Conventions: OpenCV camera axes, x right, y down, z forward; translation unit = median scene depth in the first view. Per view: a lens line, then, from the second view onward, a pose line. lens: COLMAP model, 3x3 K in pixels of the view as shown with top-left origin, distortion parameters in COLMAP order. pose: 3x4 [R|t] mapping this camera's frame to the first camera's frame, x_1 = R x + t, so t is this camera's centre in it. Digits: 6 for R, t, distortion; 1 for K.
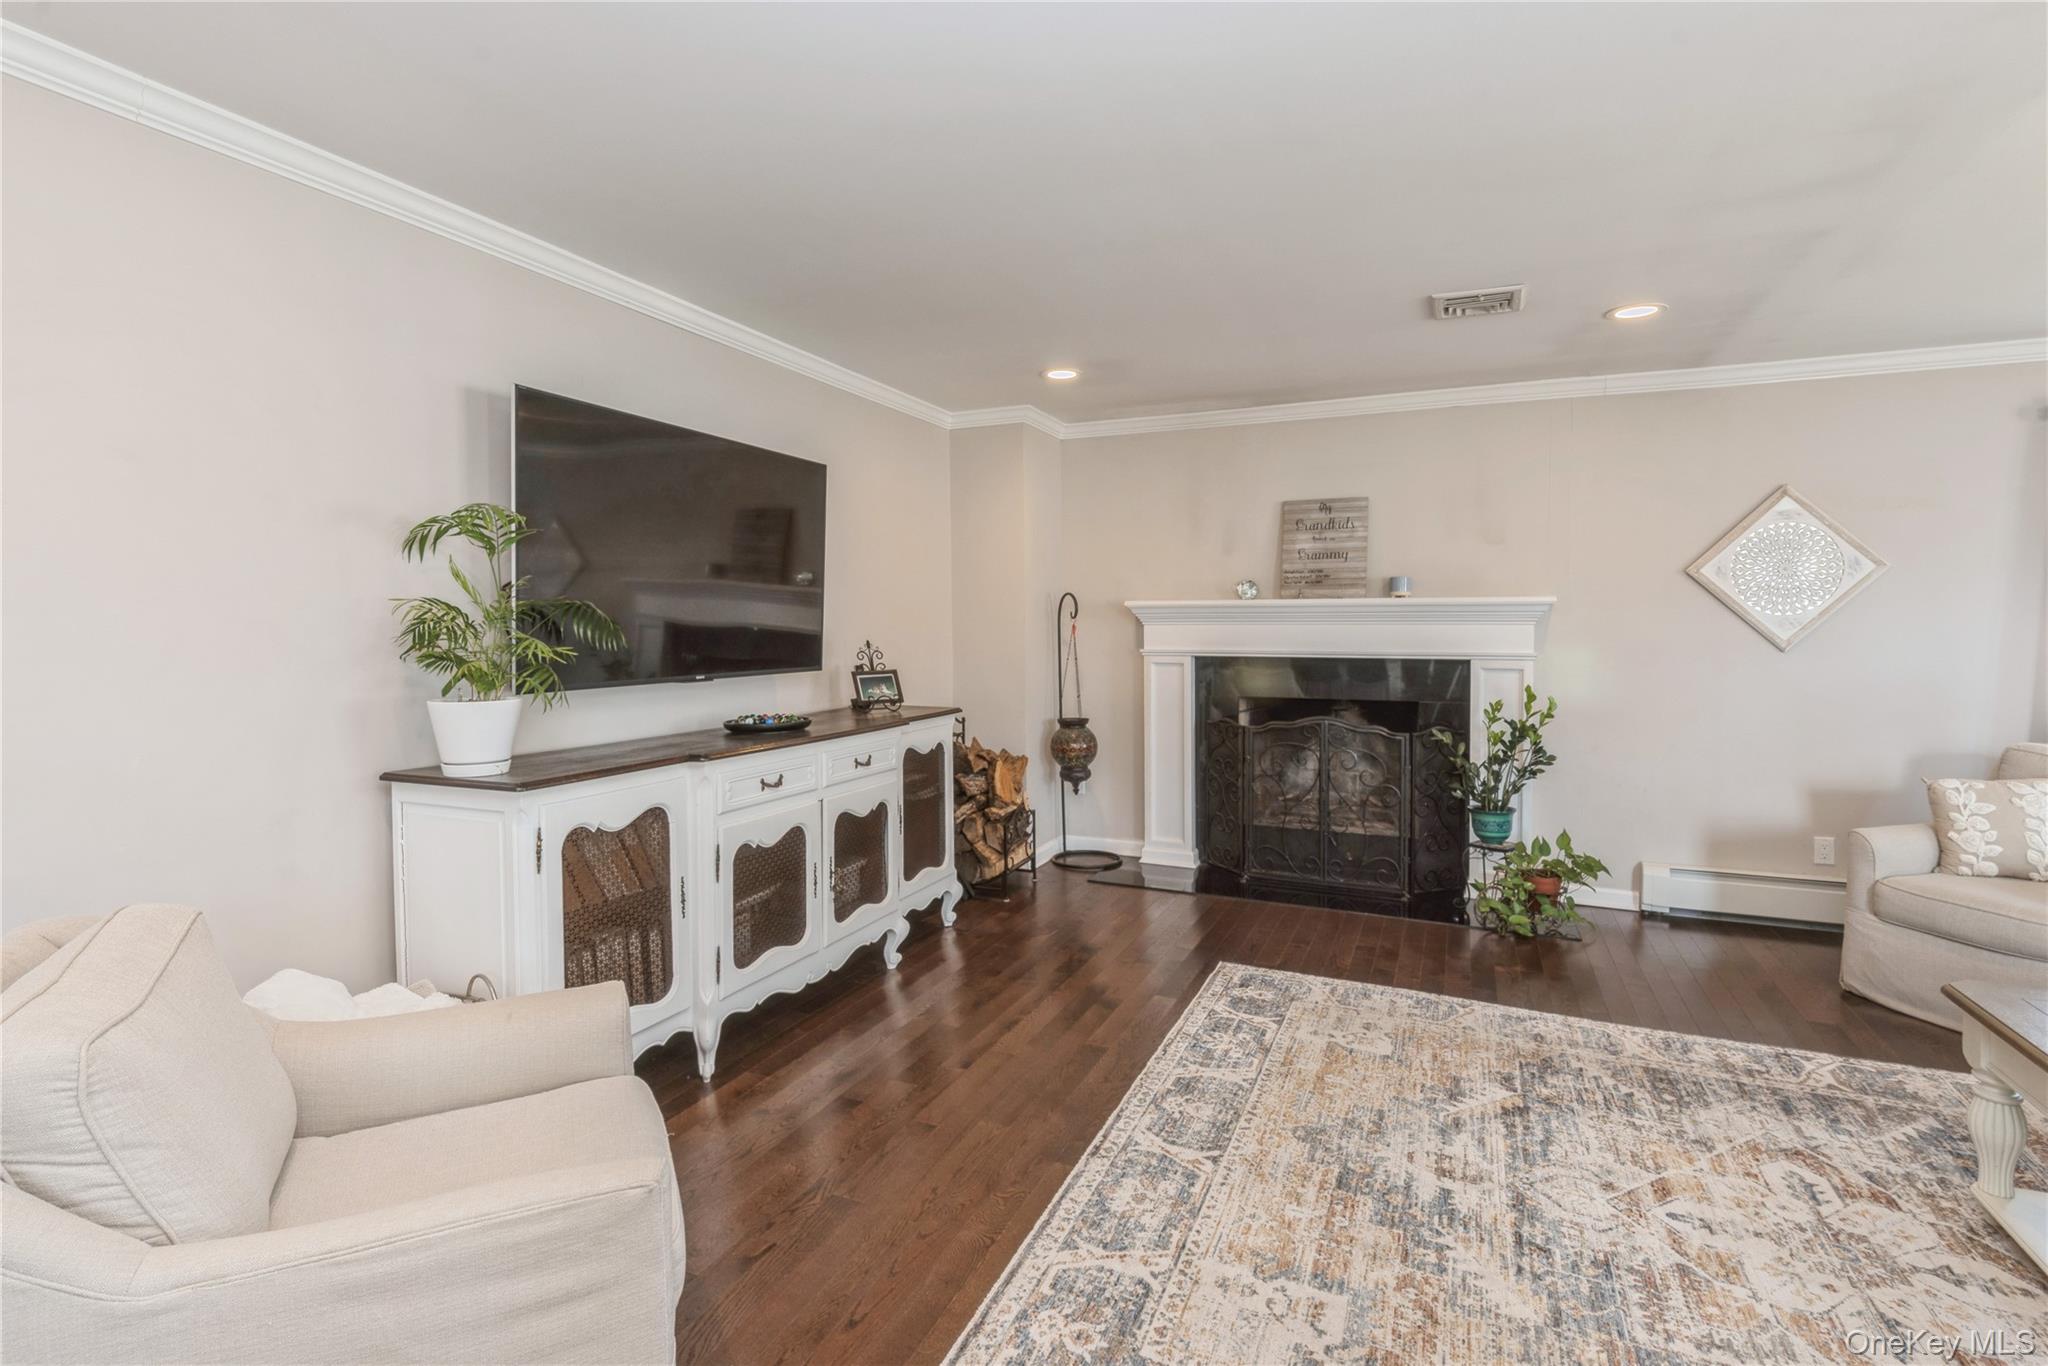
lens RADIAL K [[962.3, 0, 1024.4], [0, 962.3, 643.2], [0, 0, 1]] dist [0.002649, -0.000804]
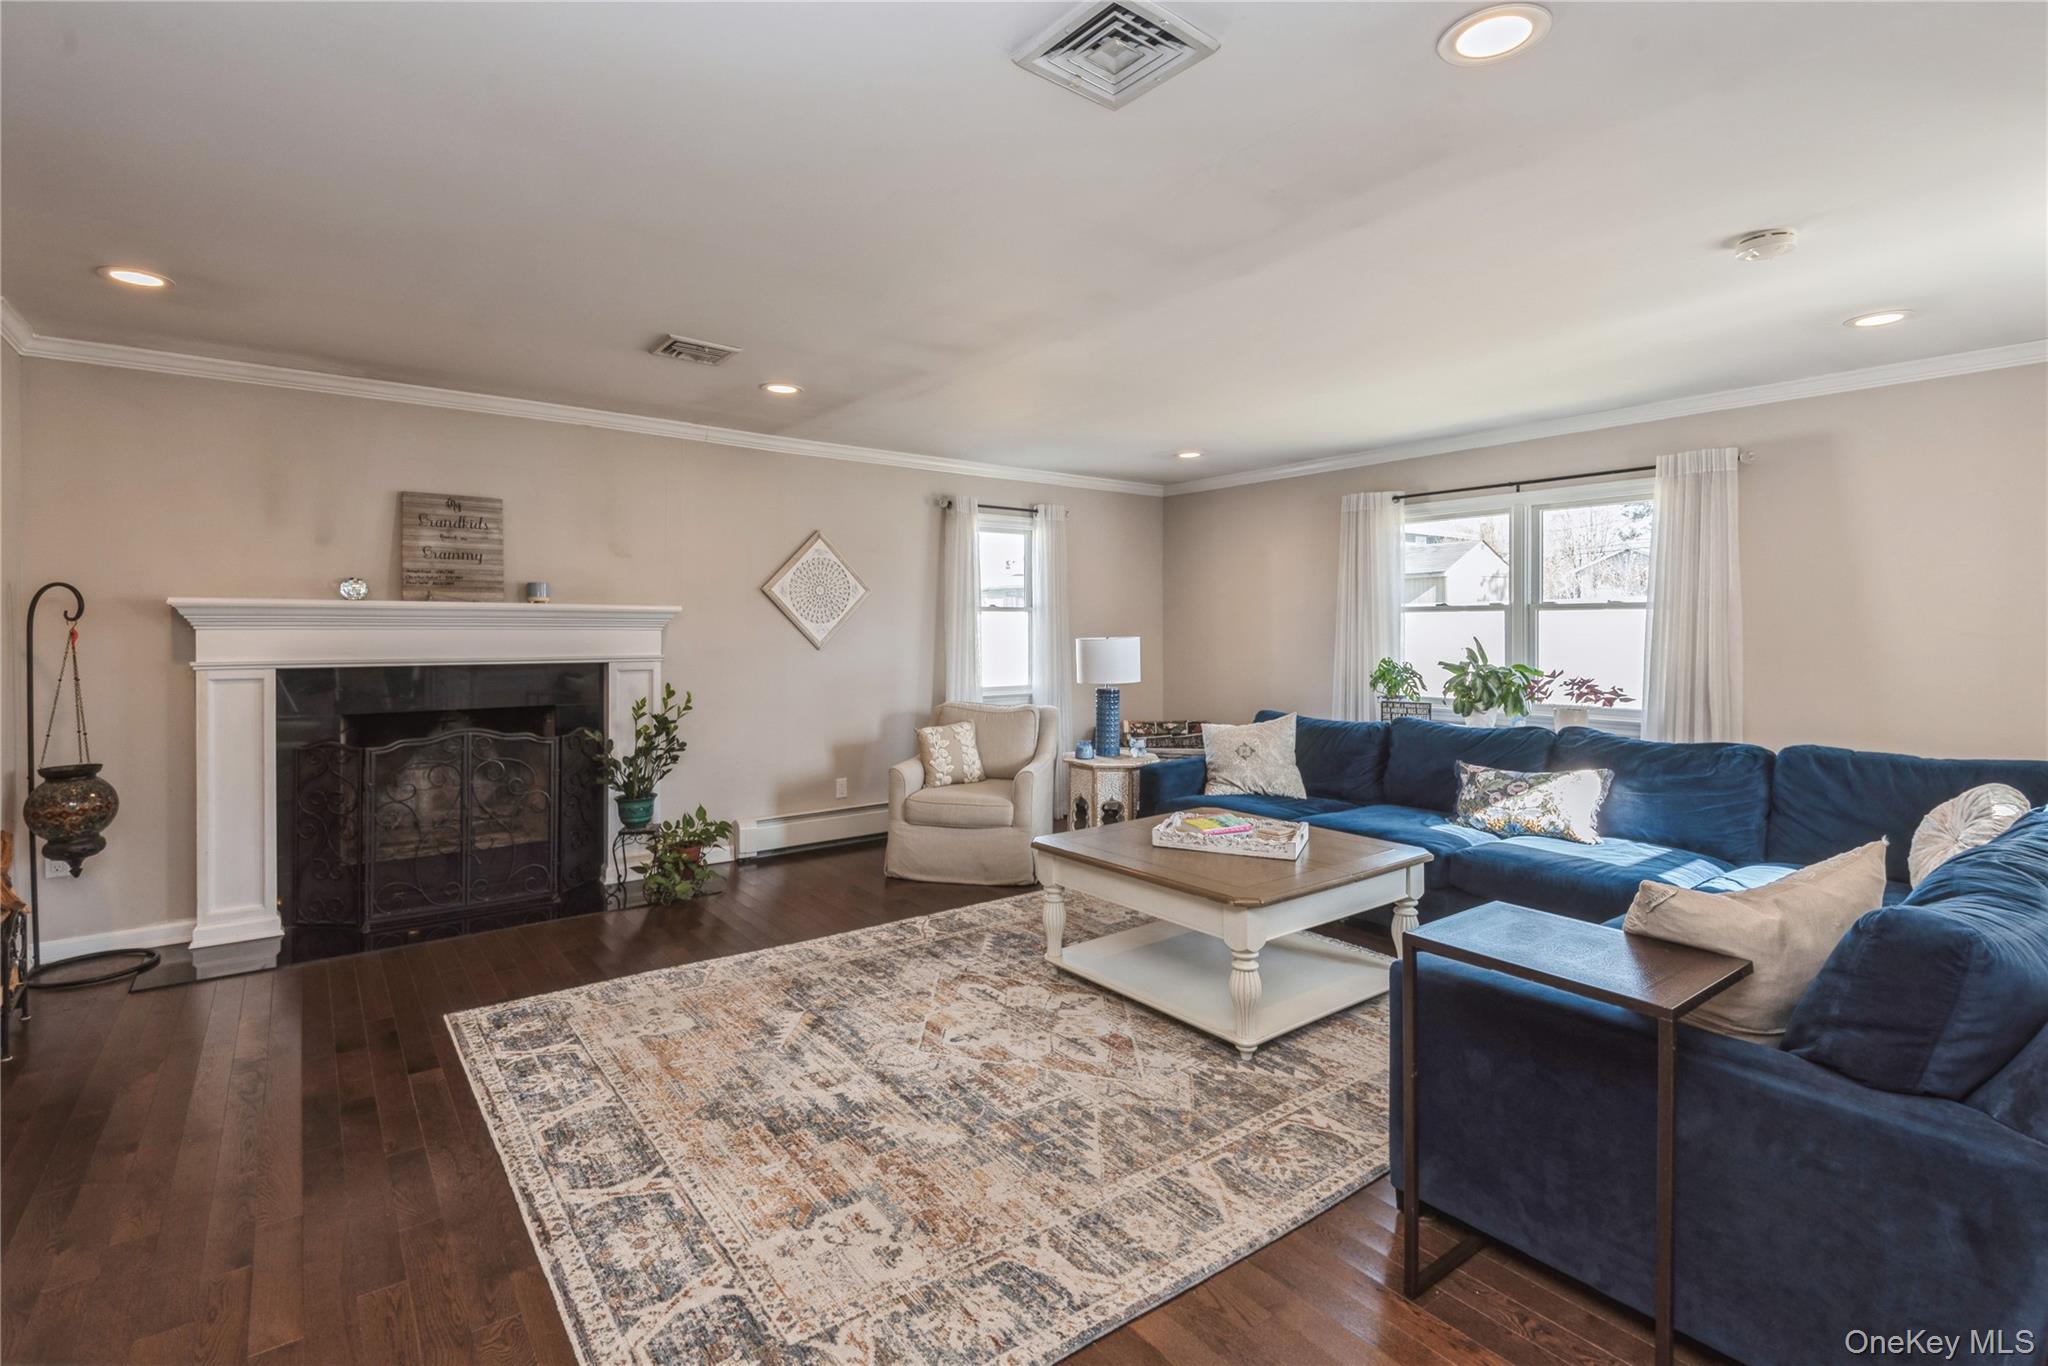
lens RADIAL K [[941.2, 0, 959.6], [0, 941.2, 629.6], [0, 0, 1]] dist [0.099382, -0.064430]
pose [[0.510853, 0.000663, 0.859668, -0.410939], [0.014212, 0.999857, -0.009217, -0.007080], [-0.859550, 0.016926, 0.510771, 0.181527]]
